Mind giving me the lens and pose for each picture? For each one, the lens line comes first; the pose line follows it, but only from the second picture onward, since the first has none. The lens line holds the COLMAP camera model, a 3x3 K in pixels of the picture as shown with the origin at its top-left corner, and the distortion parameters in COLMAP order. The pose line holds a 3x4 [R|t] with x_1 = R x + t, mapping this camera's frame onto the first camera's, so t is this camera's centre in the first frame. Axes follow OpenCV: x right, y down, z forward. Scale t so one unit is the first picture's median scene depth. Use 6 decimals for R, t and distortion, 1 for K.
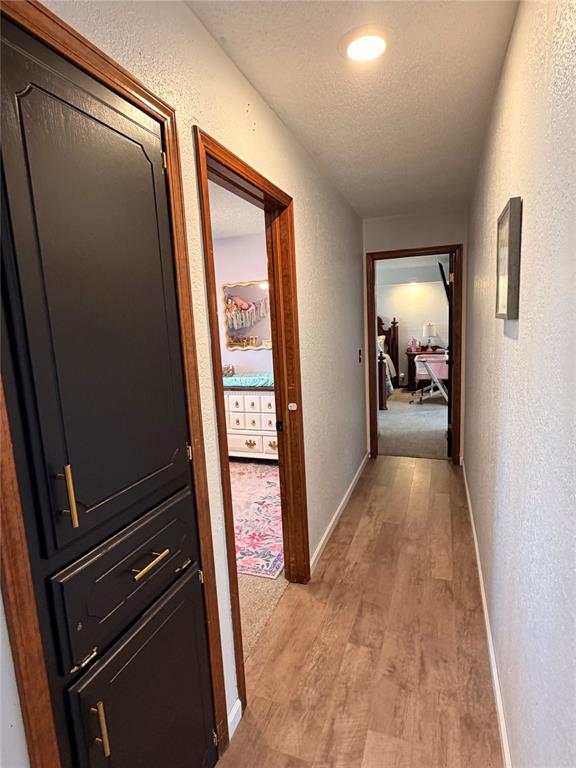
lens RADIAL K [[402.2, 0, 288.1], [0, 402.2, 383.2], [0, 0, 1]] dist [0.000200, 0.000114]
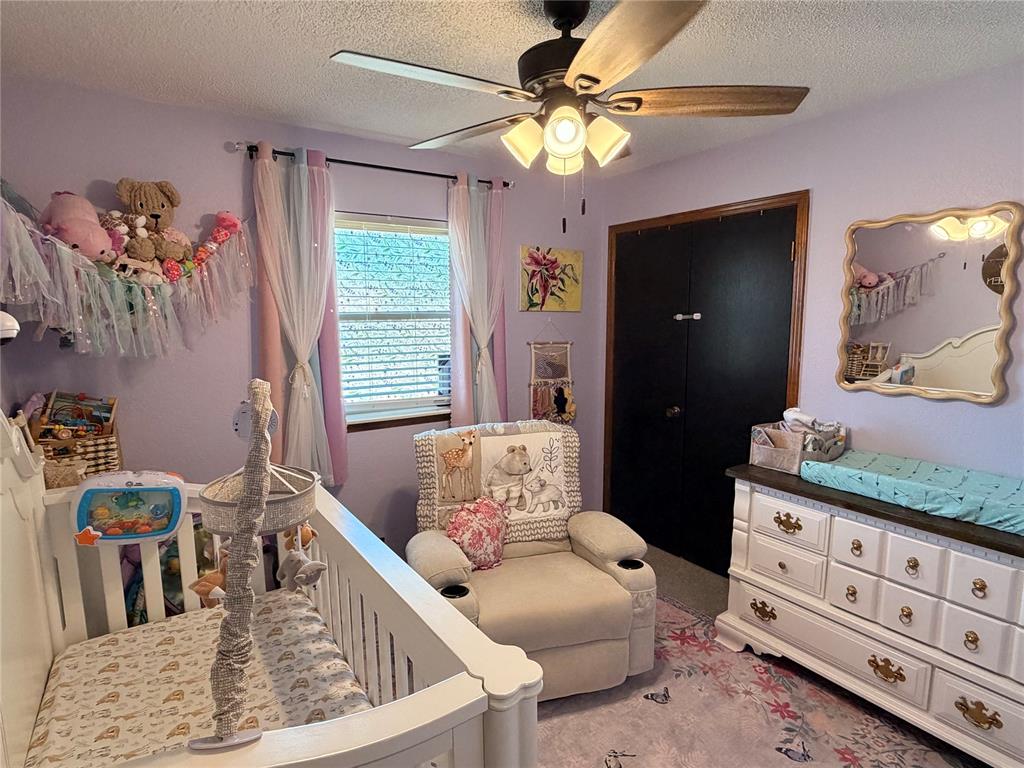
lens RADIAL K [[536.3, 0, 511.7], [0, 536.3, 386.2], [0, 0, 1]] dist [0.000200, 0.000114]
pose [[0.806460, 0.124279, -0.578081, -0.111789], [-0.120991, 0.991660, 0.044403, -0.072678], [0.578778, 0.034134, 0.814770, 0.399417]]
